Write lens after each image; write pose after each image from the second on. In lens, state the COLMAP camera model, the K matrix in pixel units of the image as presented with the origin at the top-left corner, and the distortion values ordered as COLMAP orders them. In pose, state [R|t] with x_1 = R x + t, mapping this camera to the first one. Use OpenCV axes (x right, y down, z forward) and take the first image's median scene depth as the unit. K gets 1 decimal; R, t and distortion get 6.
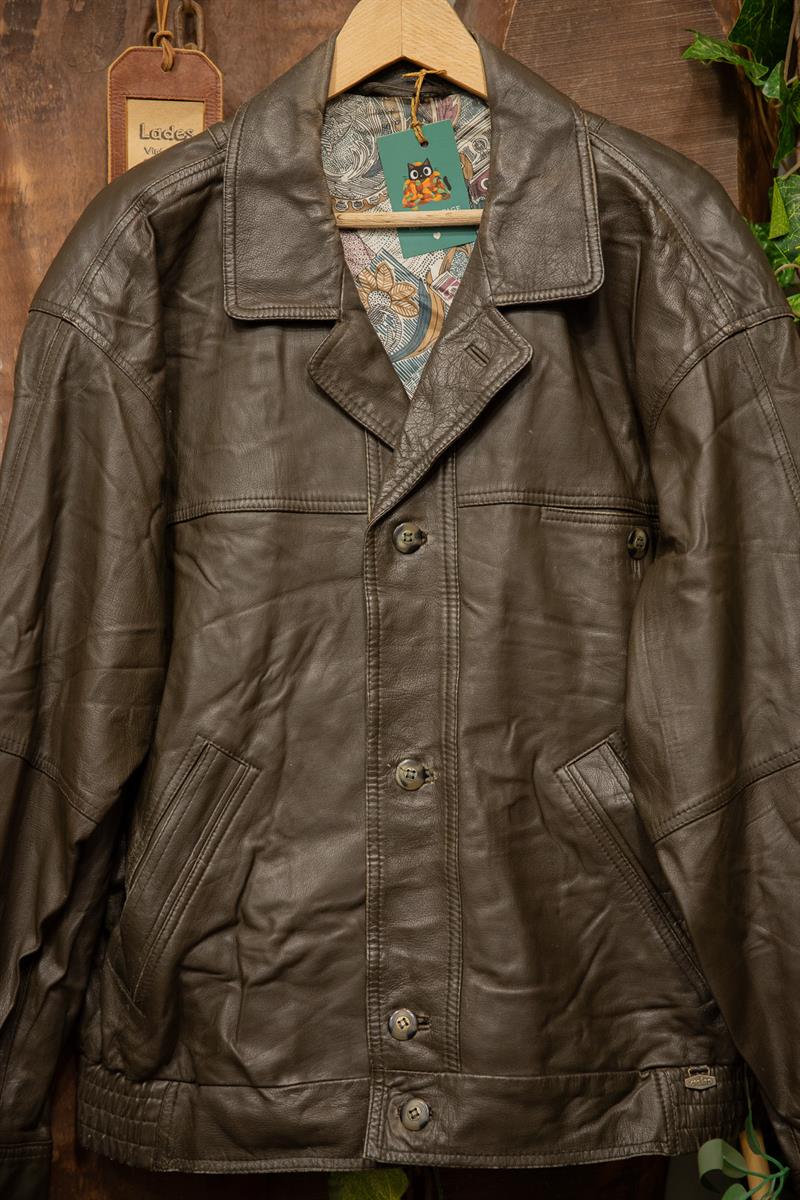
lens RADIAL K [[2172.8, 0, 401.3], [0, 2172.8, 626.8], [0, 0, 1]] dist [0.152732, 0.000000]
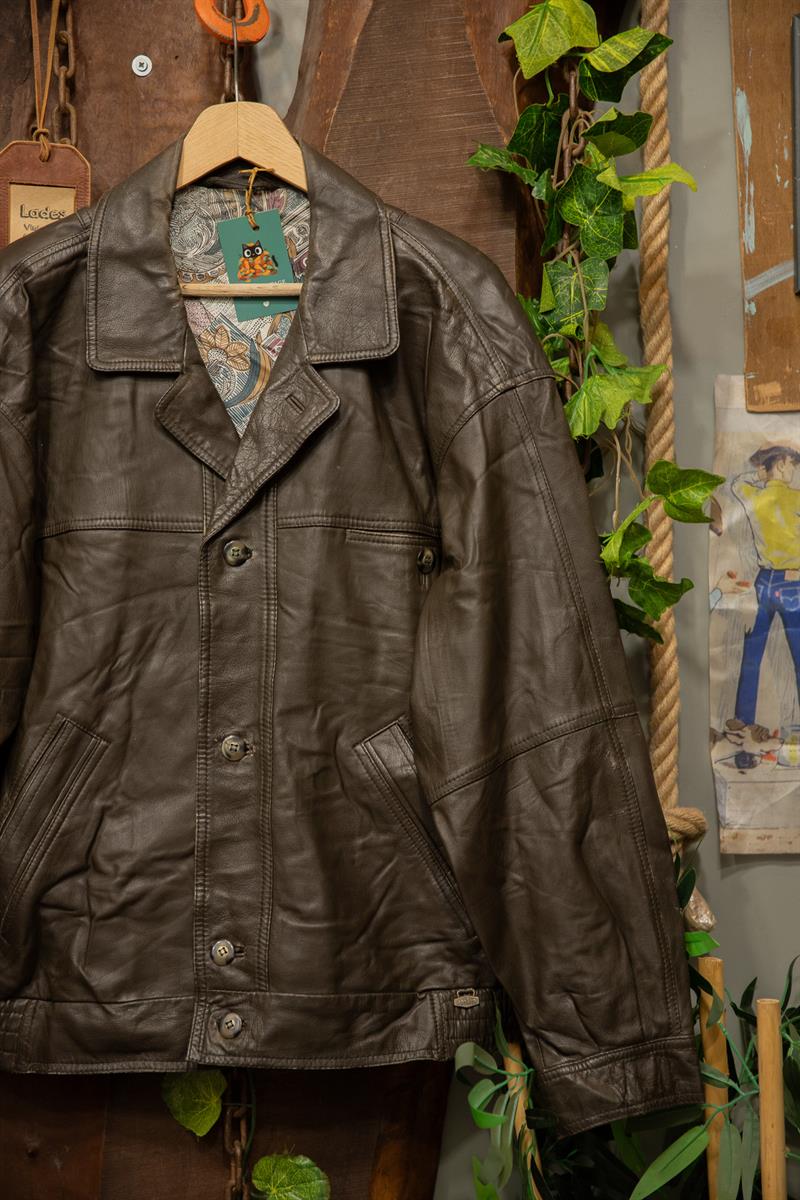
lens RADIAL K [[2172.8, 0, 408.3], [0, 2172.8, 612.2], [0, 0, 1]] dist [0.152732, 0.000000]
pose [[0.999413, 0.014443, 0.031065, 0.062035], [-0.014191, 0.999865, -0.008306, 0.000845], [-0.031181, 0.007860, 0.999483, -0.216658]]
